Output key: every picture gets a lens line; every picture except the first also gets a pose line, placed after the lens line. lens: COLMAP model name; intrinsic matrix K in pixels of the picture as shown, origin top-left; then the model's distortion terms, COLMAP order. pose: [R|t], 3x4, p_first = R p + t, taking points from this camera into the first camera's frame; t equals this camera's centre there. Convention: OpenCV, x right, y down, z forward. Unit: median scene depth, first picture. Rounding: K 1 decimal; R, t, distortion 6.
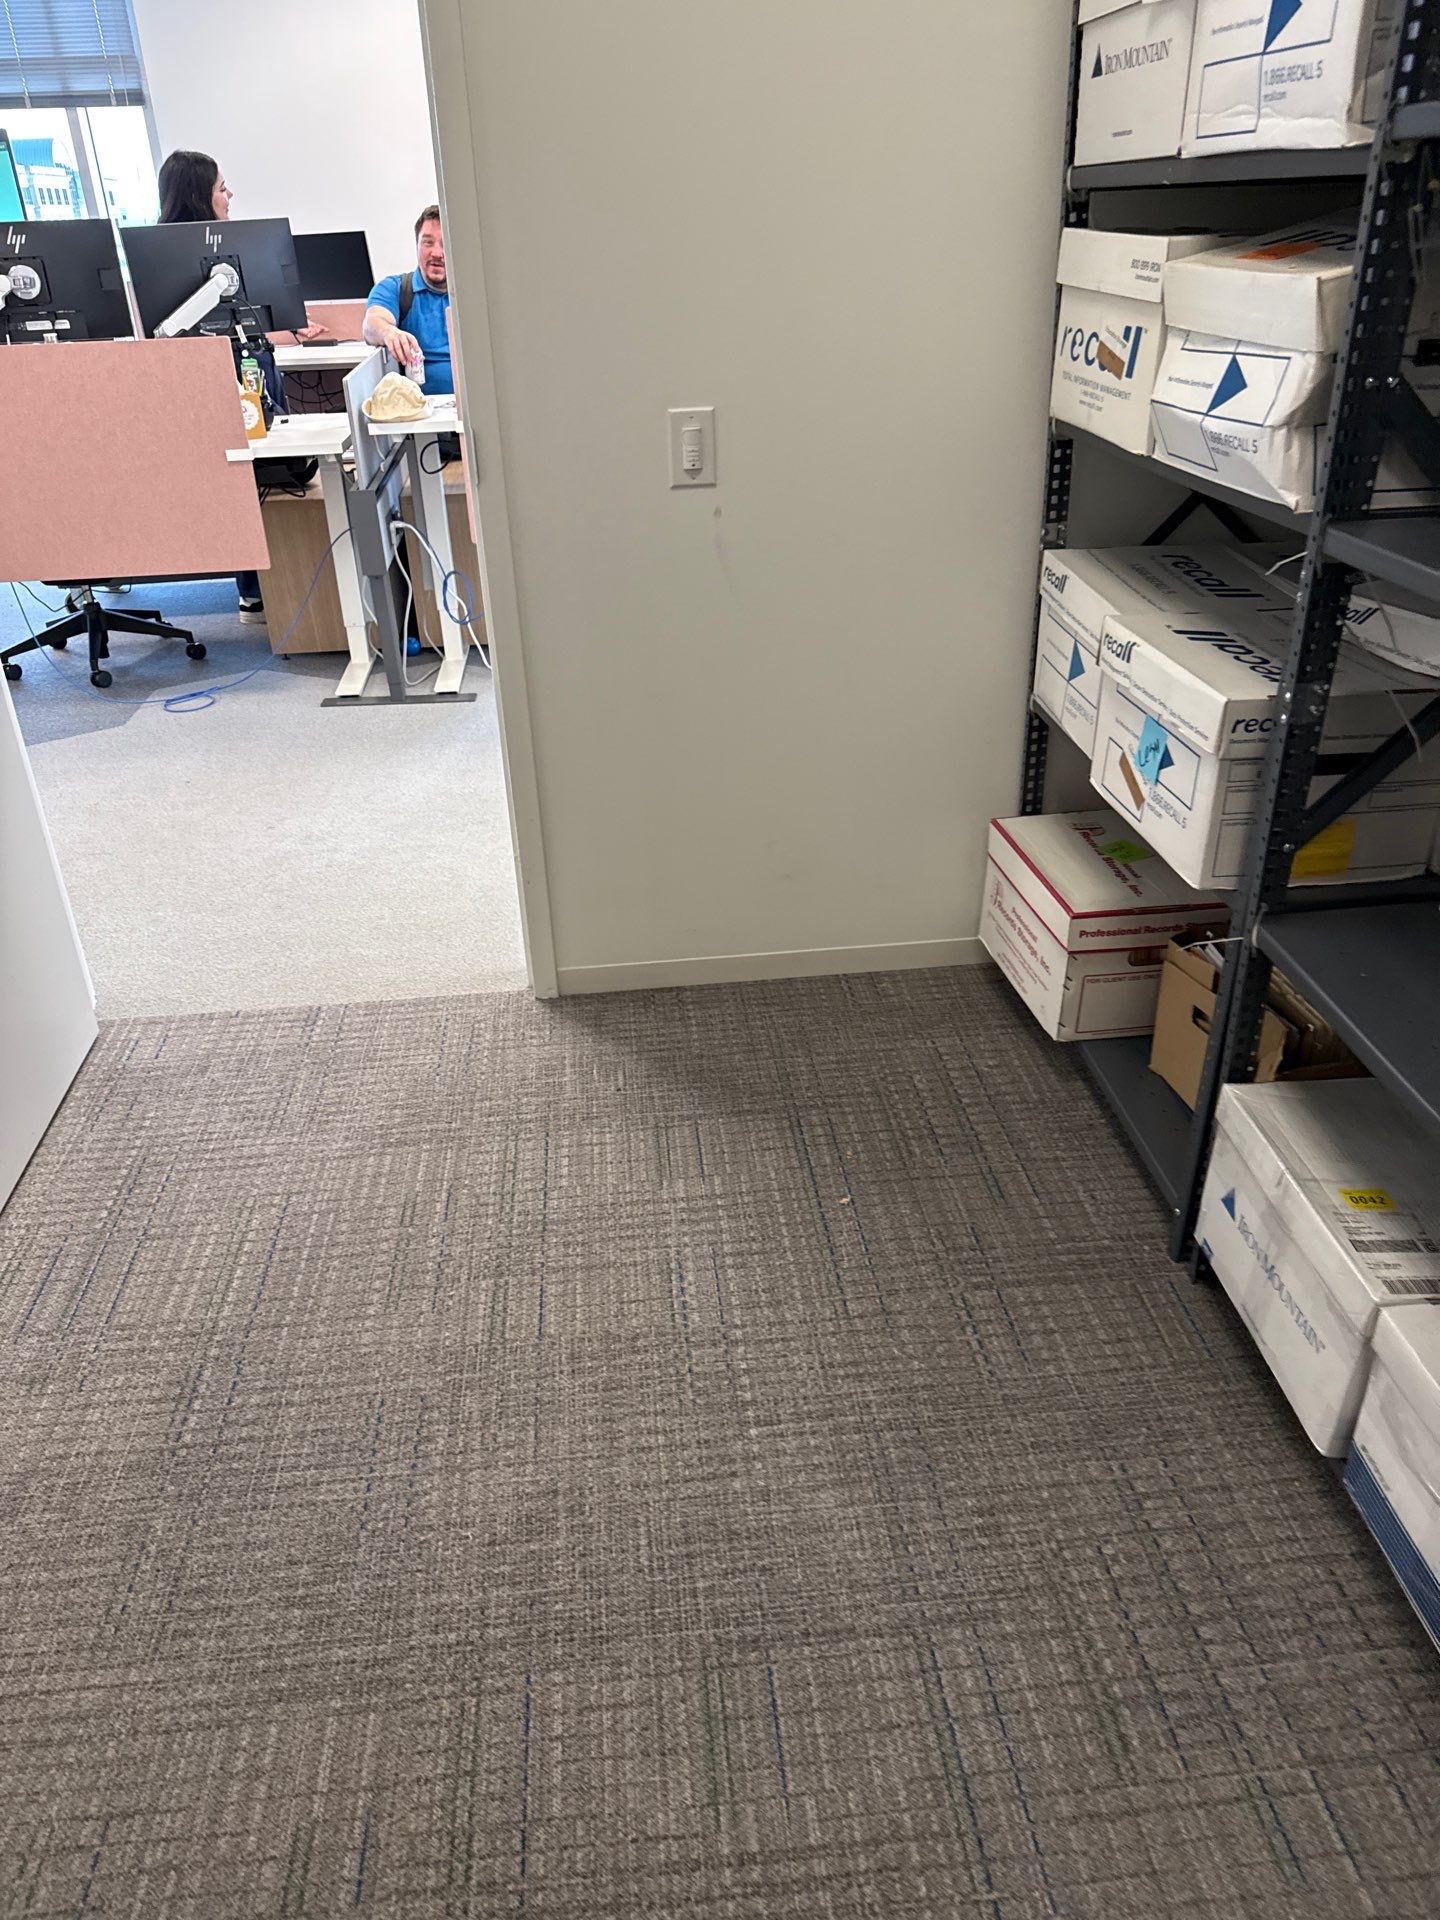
lens RADIAL K [[1319.7, 0, 728.2], [0, 1319.7, 952.5], [0, 0, 1]] dist [-0.004333, 0.001787]
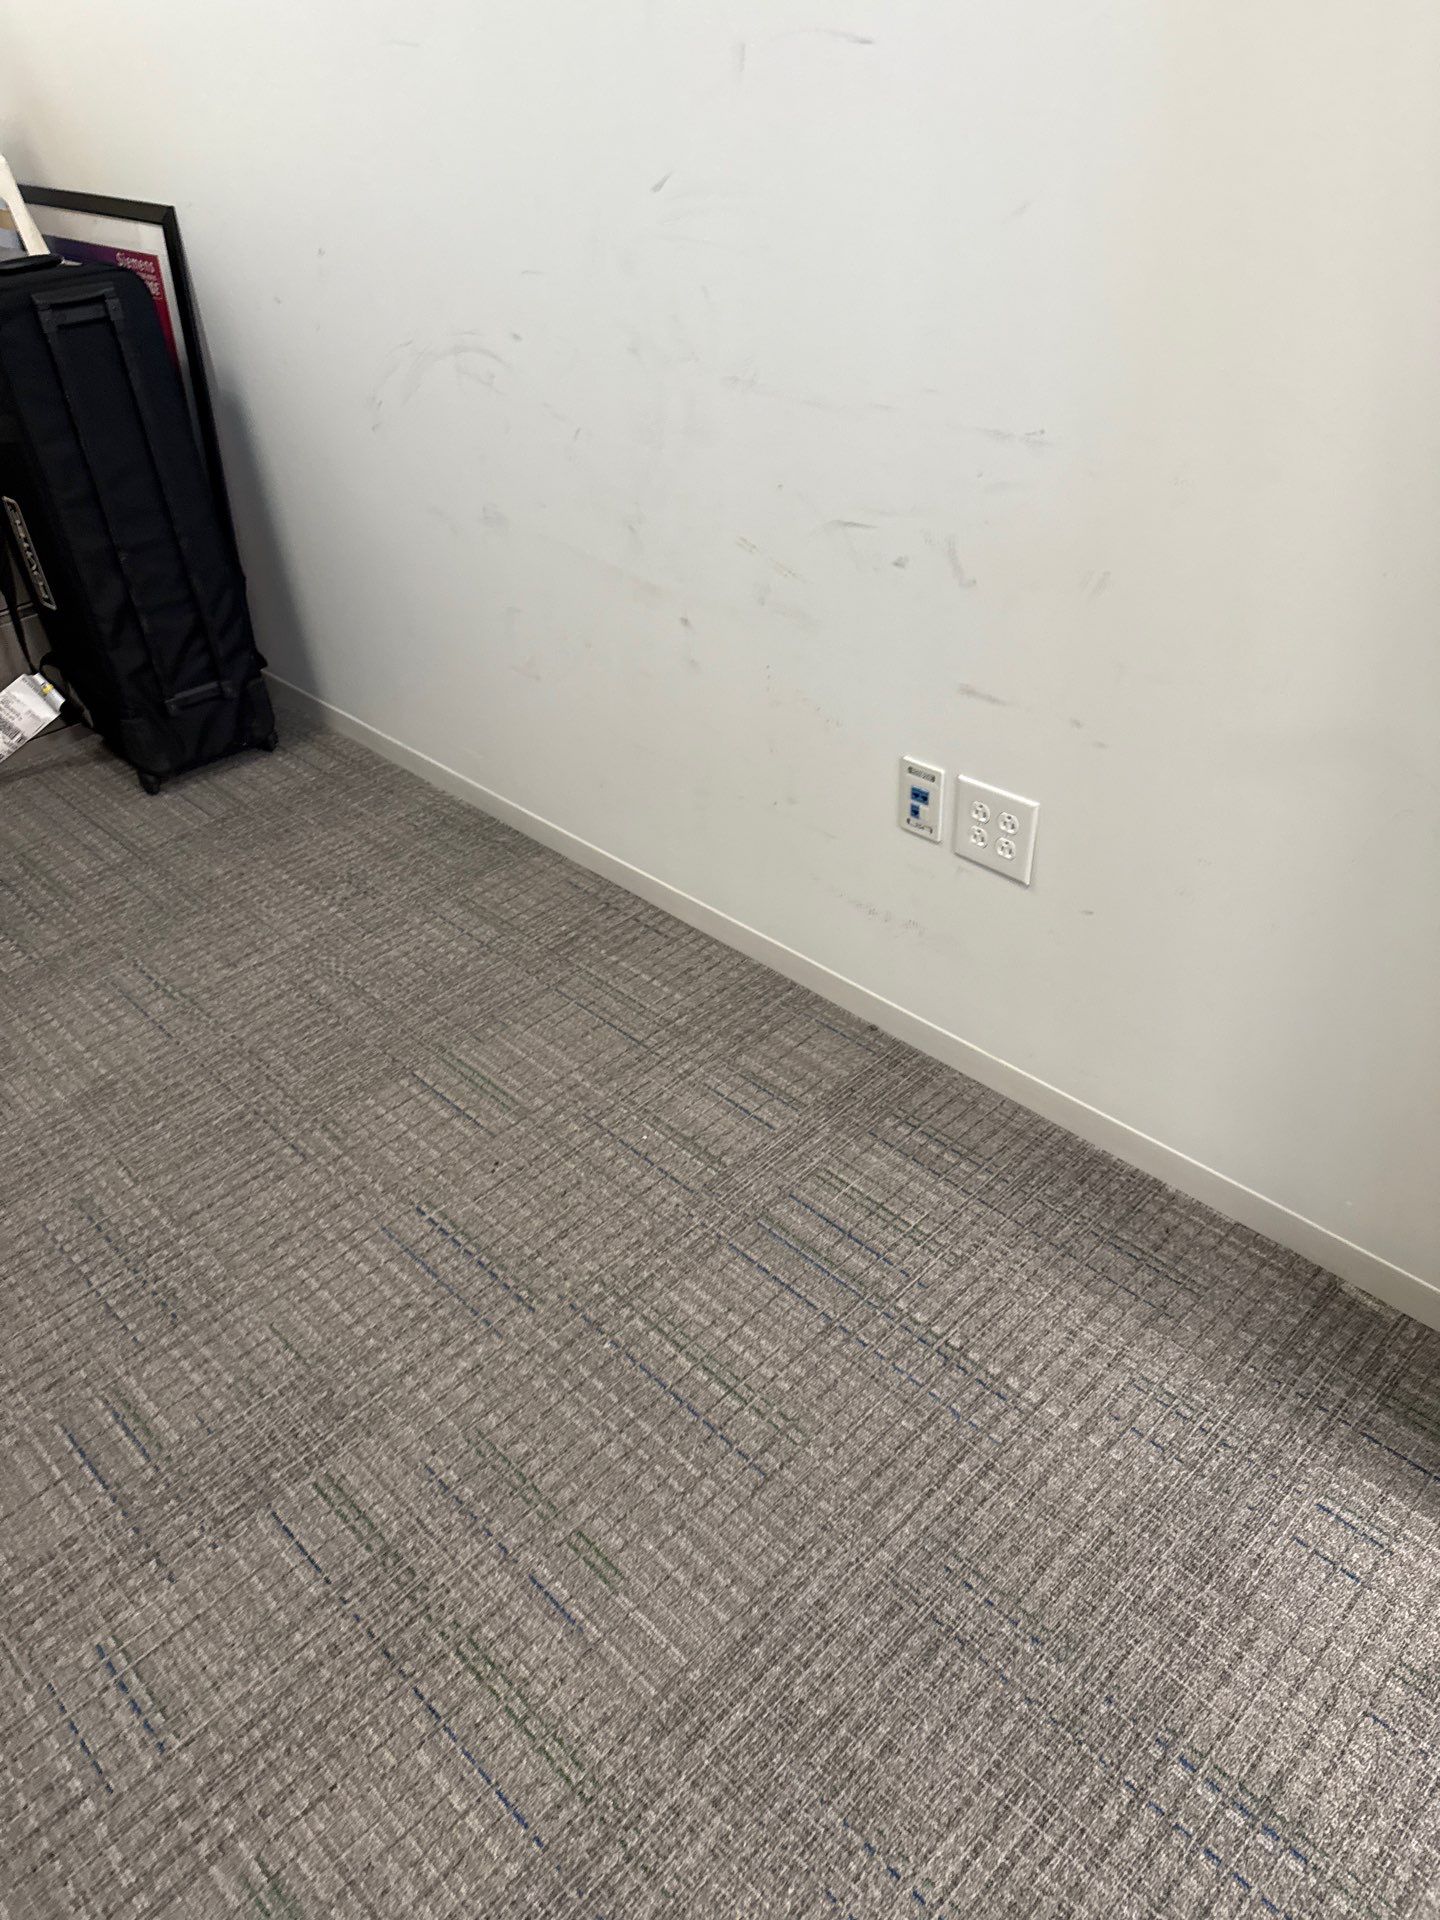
lens RADIAL K [[1325.7, 0, 728.2], [0, 1325.7, 978.5], [0, 0, 1]] dist [0.005146, -0.010846]
pose [[-0.769129, 0.443136, -0.460512, -0.087919], [-0.246703, 0.458856, 0.853574, -0.419289], [0.589558, 0.770118, -0.243596, 0.760072]]
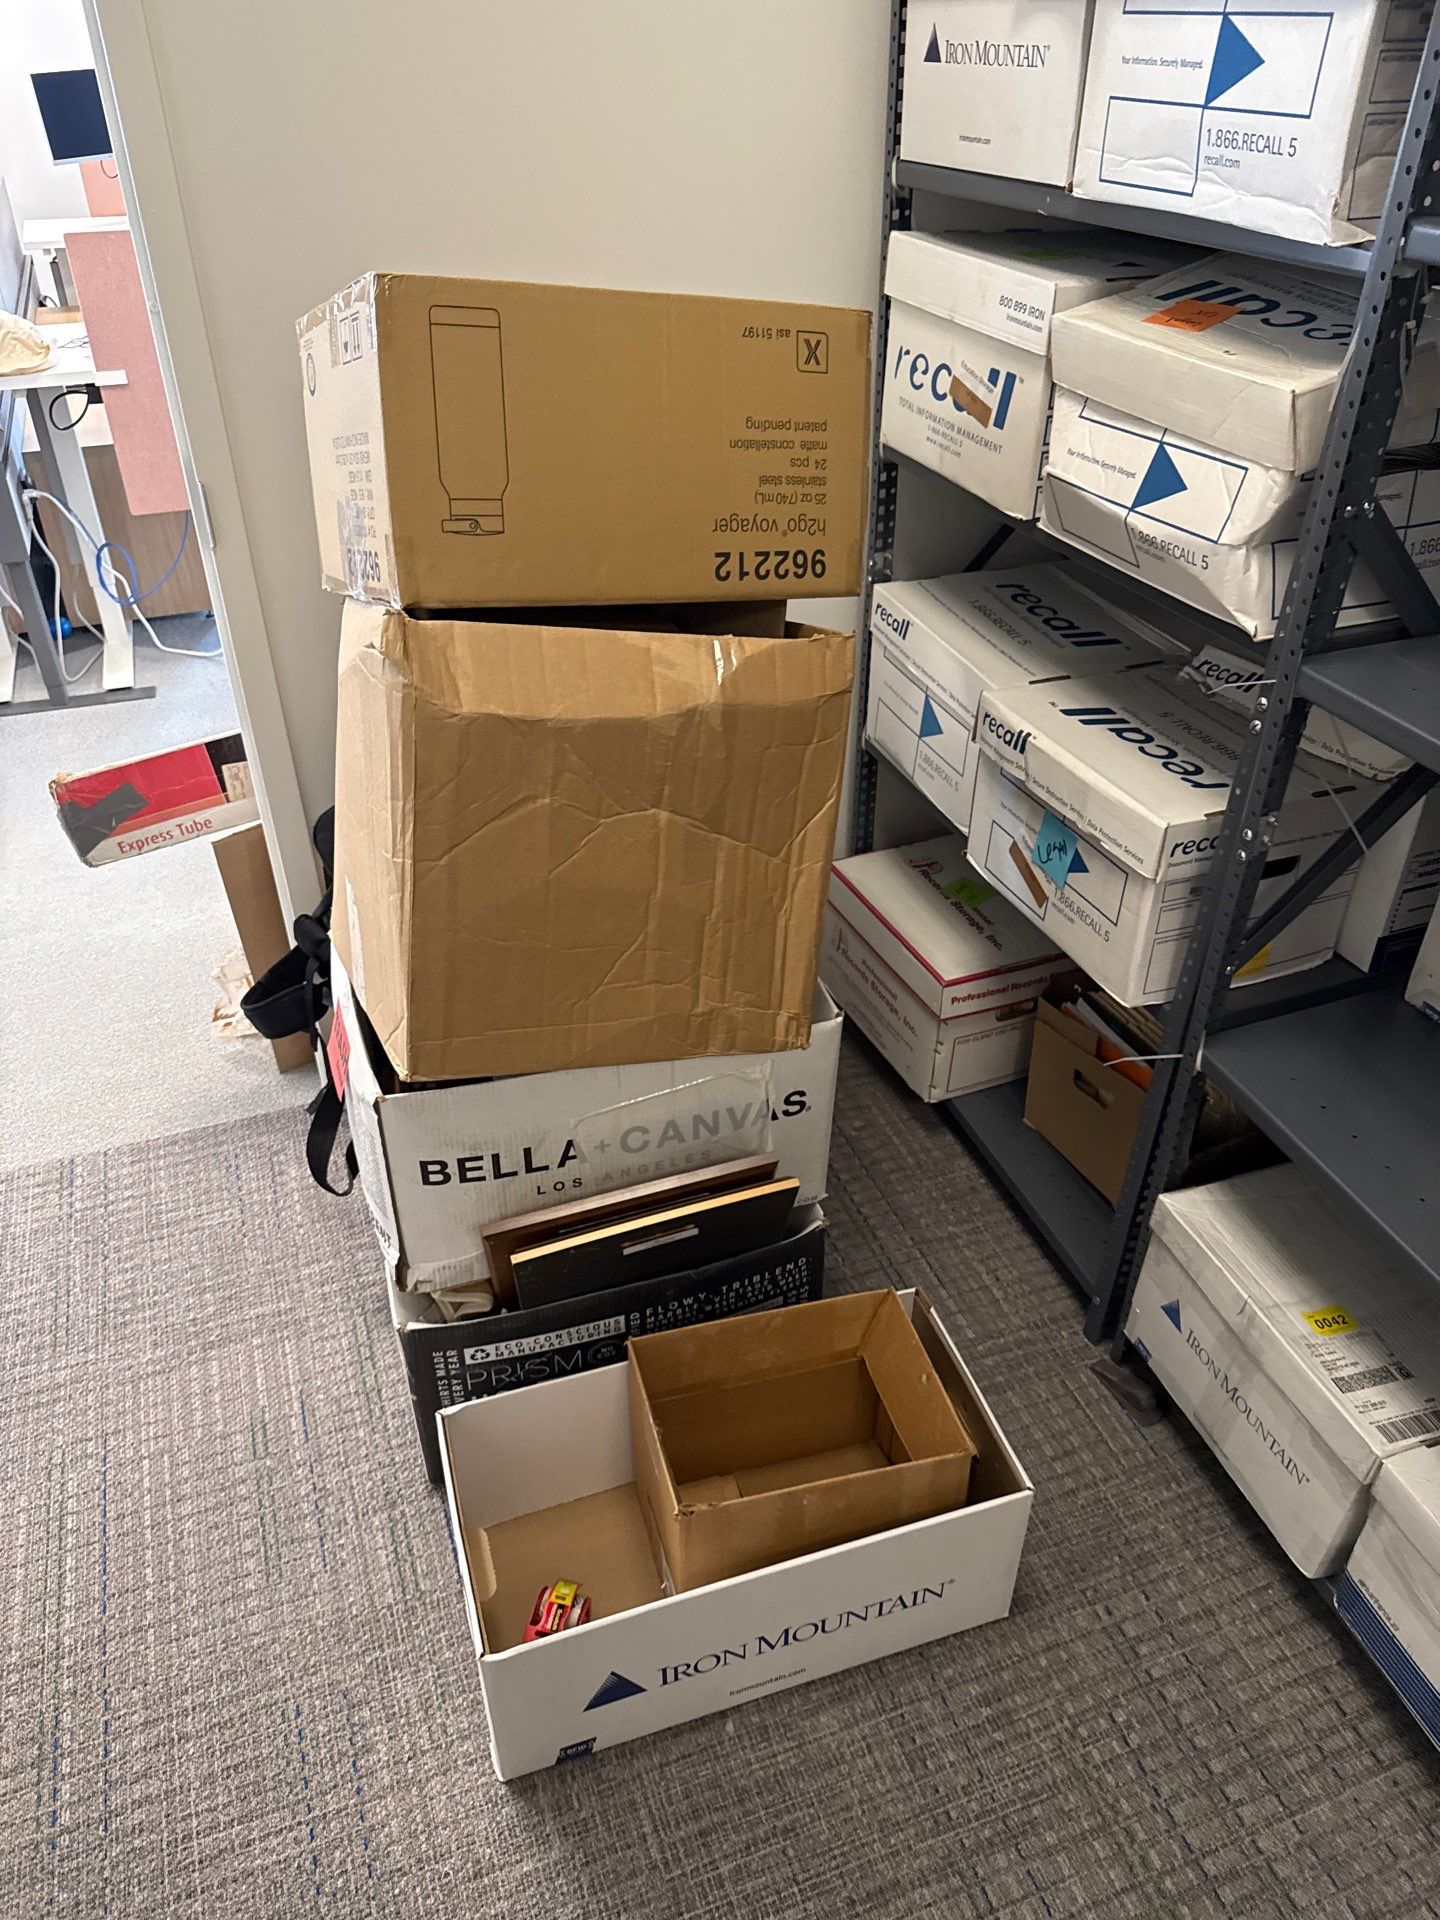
lens RADIAL K [[1325.7, 0, 728.2], [0, 1325.7, 978.5], [0, 0, 1]] dist [0.005146, -0.010846]
pose [[0.967080, -0.125955, 0.221116, -0.136761], [0.100828, 0.987457, 0.121503, -0.228202], [-0.233646, -0.095209, 0.967649, 0.163137]]
